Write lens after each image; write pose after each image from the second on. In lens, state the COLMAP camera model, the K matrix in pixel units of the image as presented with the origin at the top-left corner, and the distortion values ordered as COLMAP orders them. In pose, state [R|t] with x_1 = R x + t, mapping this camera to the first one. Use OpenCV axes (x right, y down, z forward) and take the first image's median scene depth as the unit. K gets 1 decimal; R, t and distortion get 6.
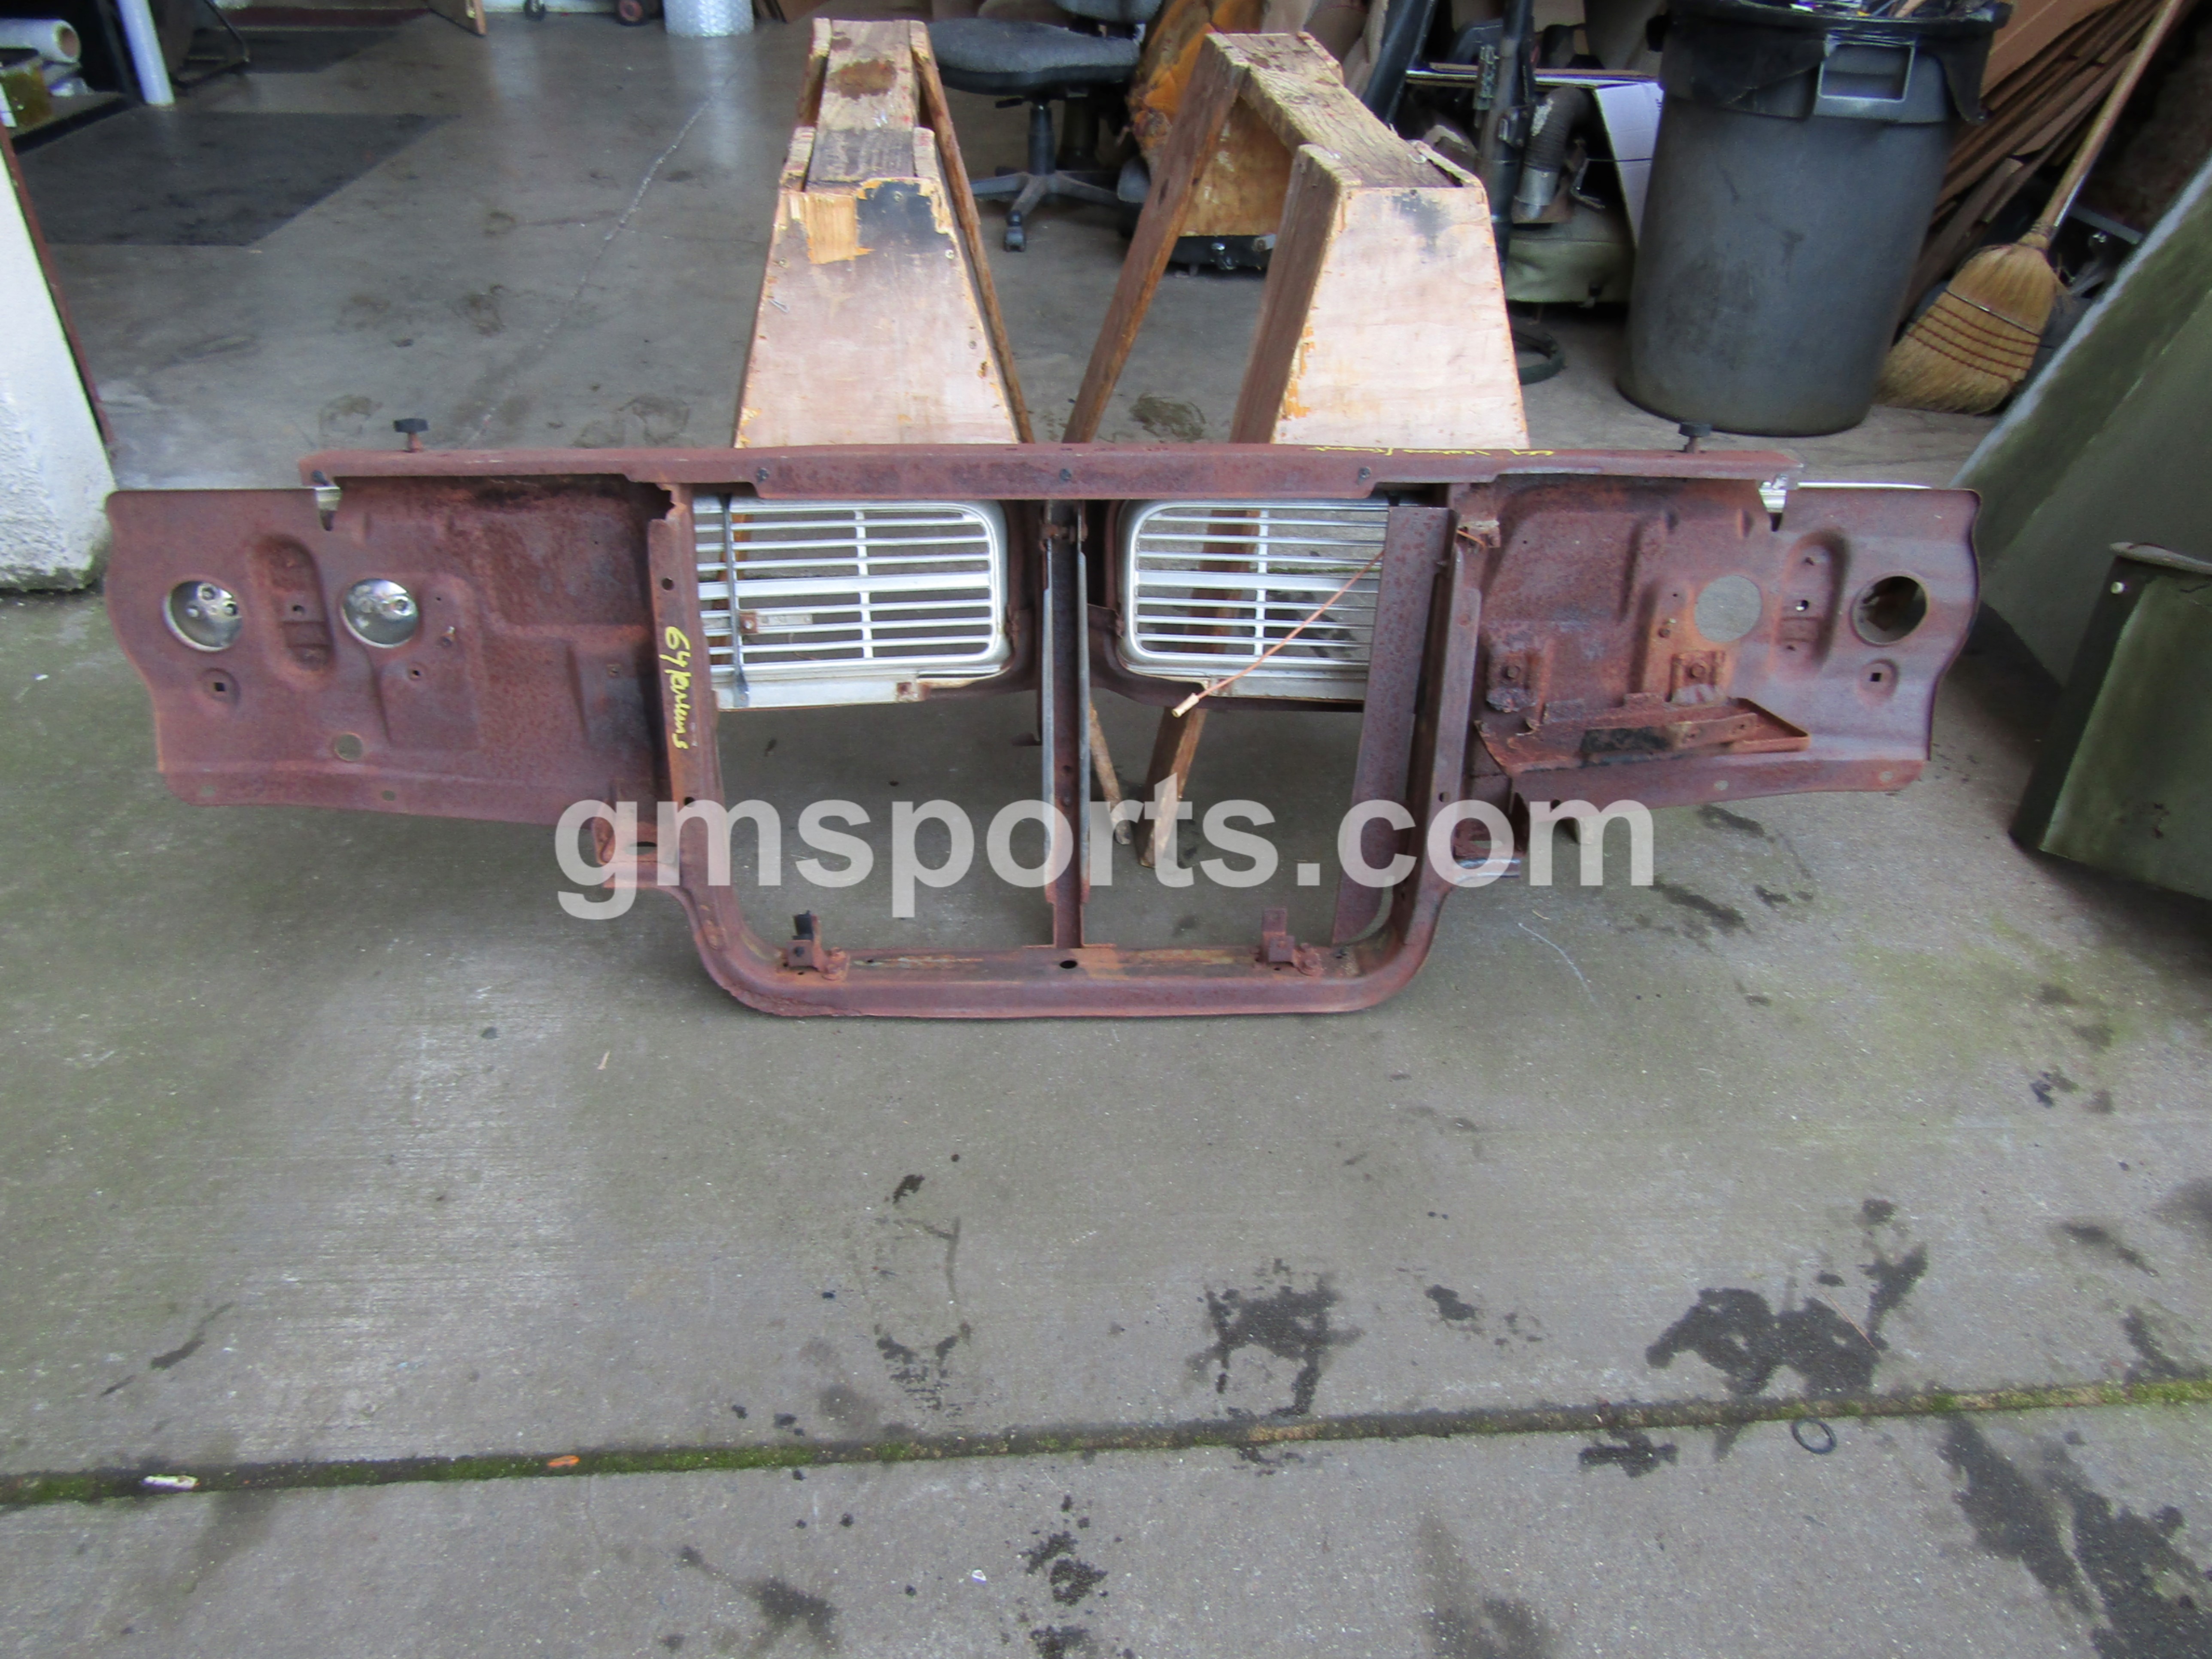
lens RADIAL K [[1573.5, 0, 1114.3], [0, 1573.5, 869.3], [0, 0, 1]] dist [-0.018009, 0.004575]
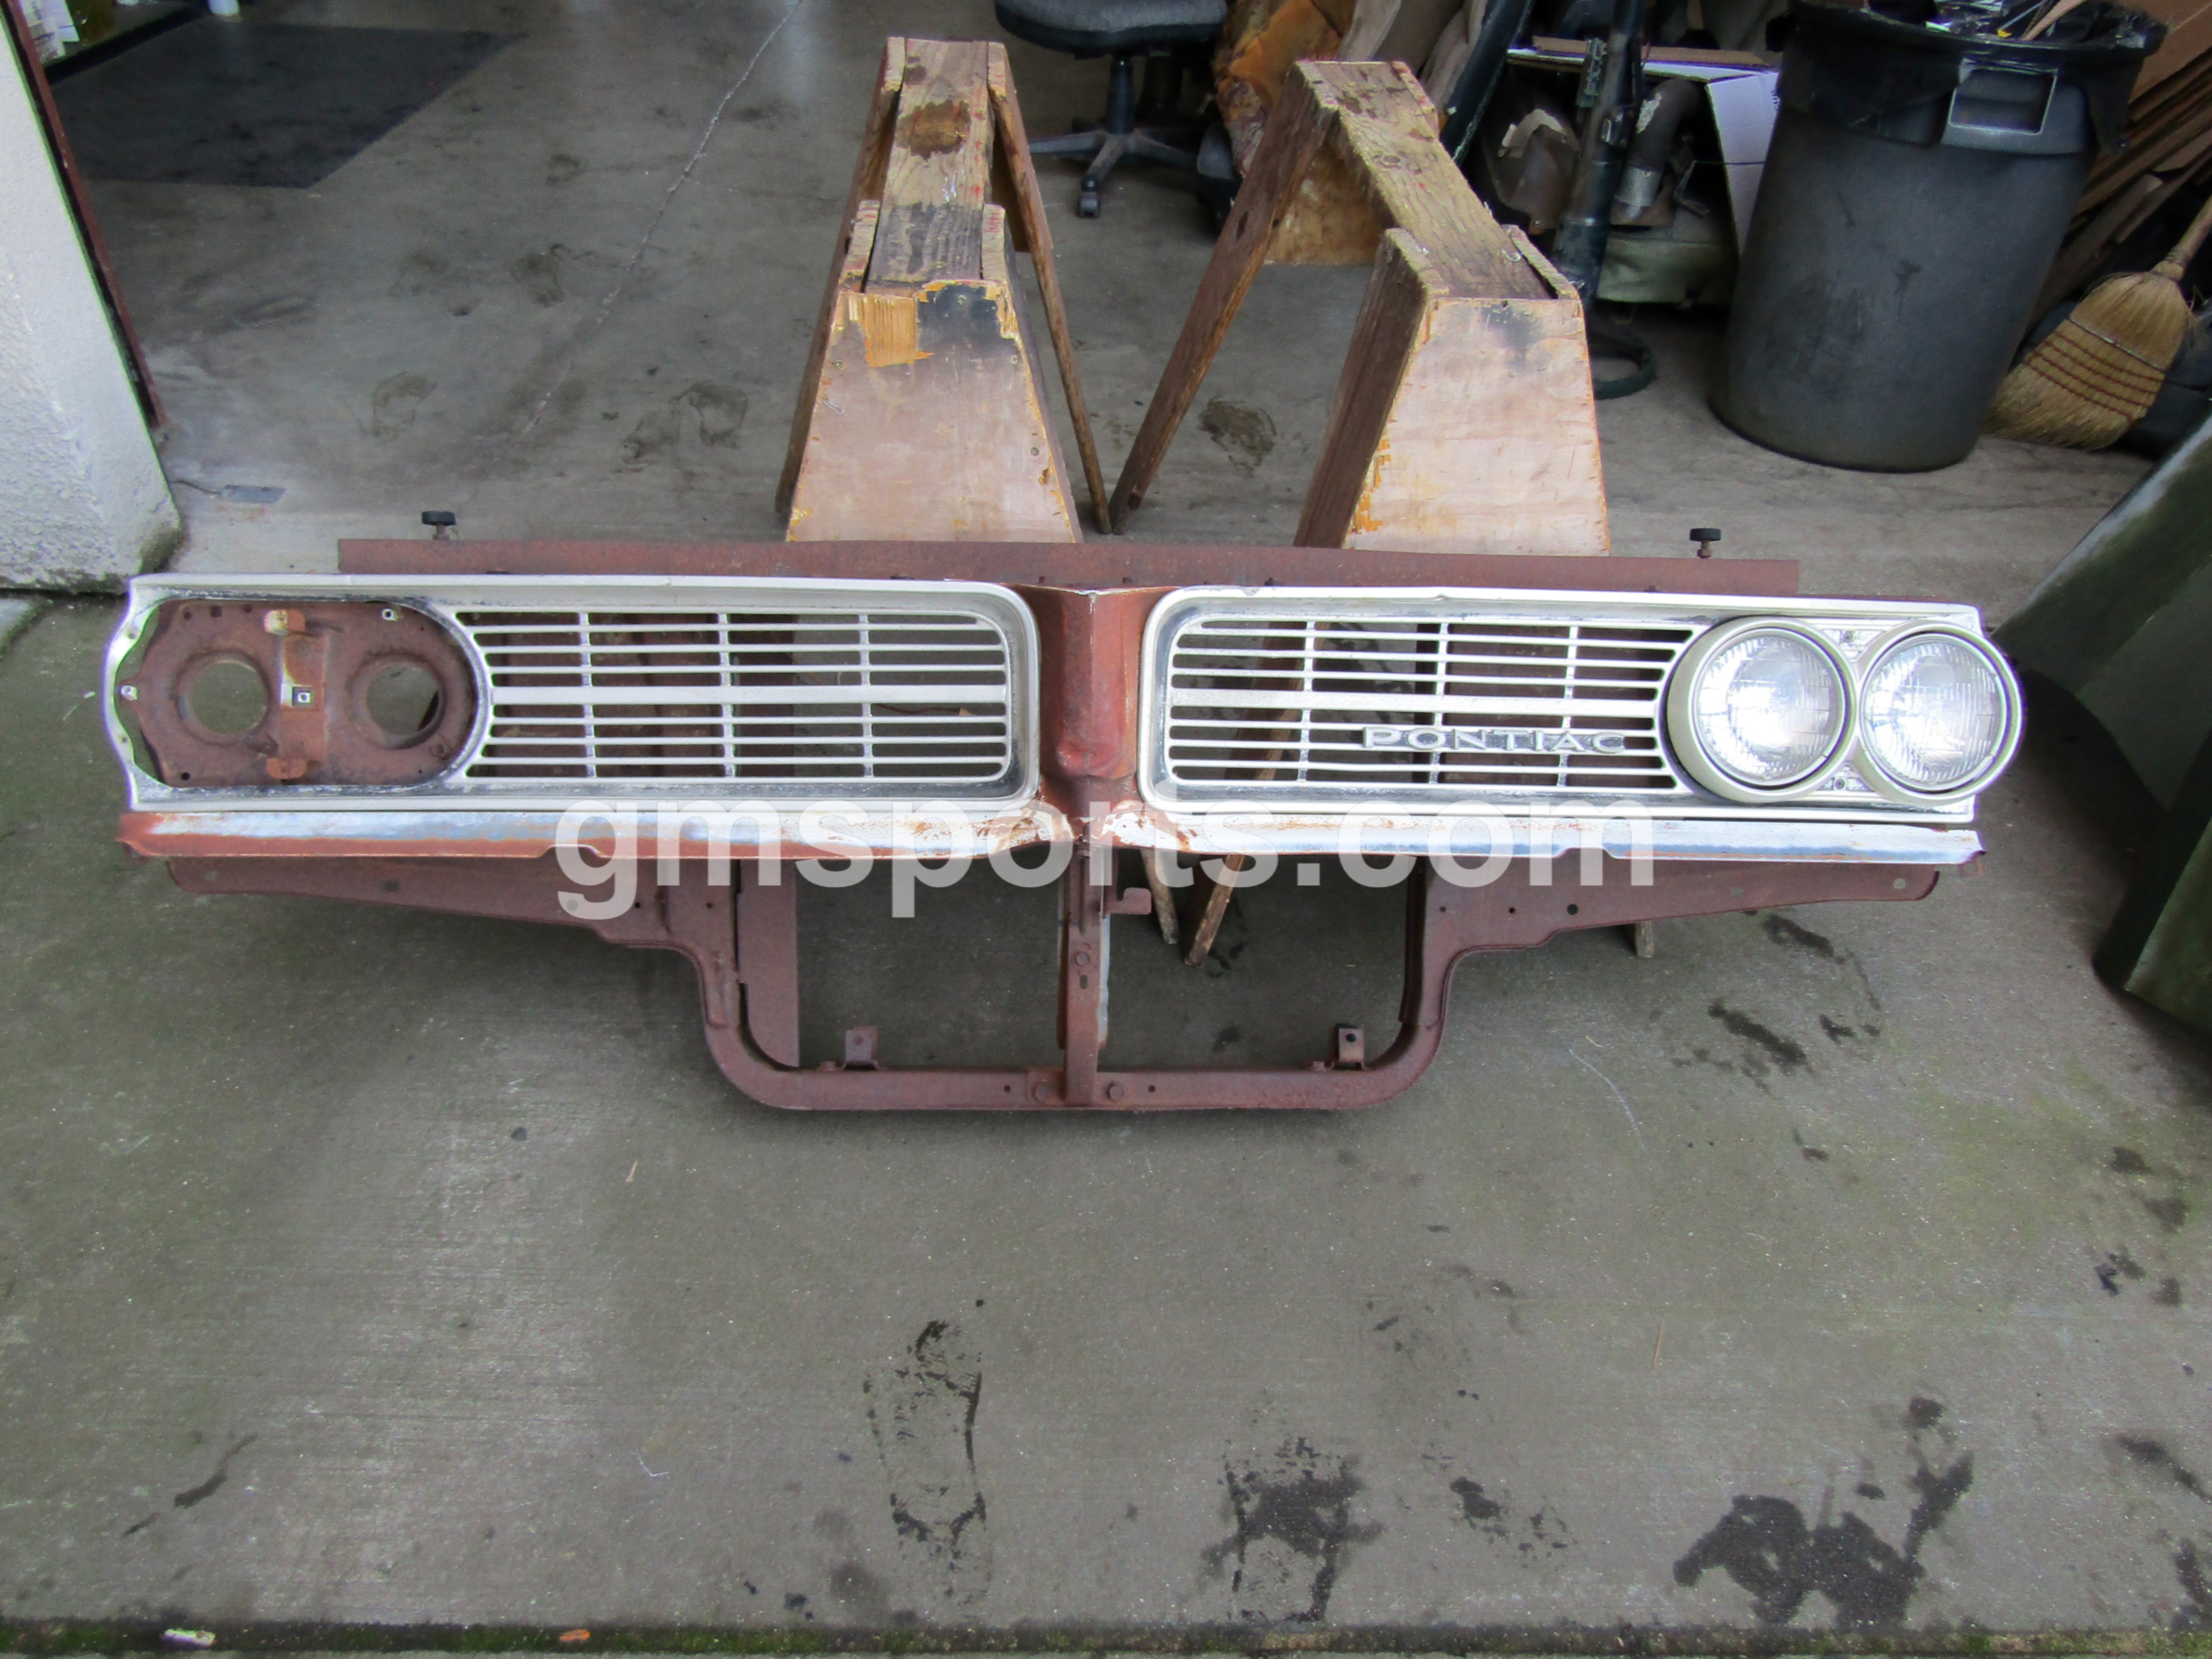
lens RADIAL K [[1588.1, 0, 1108.5], [0, 1588.1, 848.2], [0, 0, 1]] dist [-0.018797, 0.006953]
pose [[0.998344, 0.046316, -0.034125, 0.000234], [-0.044528, 0.997684, 0.051410, -0.162734], [0.036427, -0.049805, 0.998094, 0.024737]]
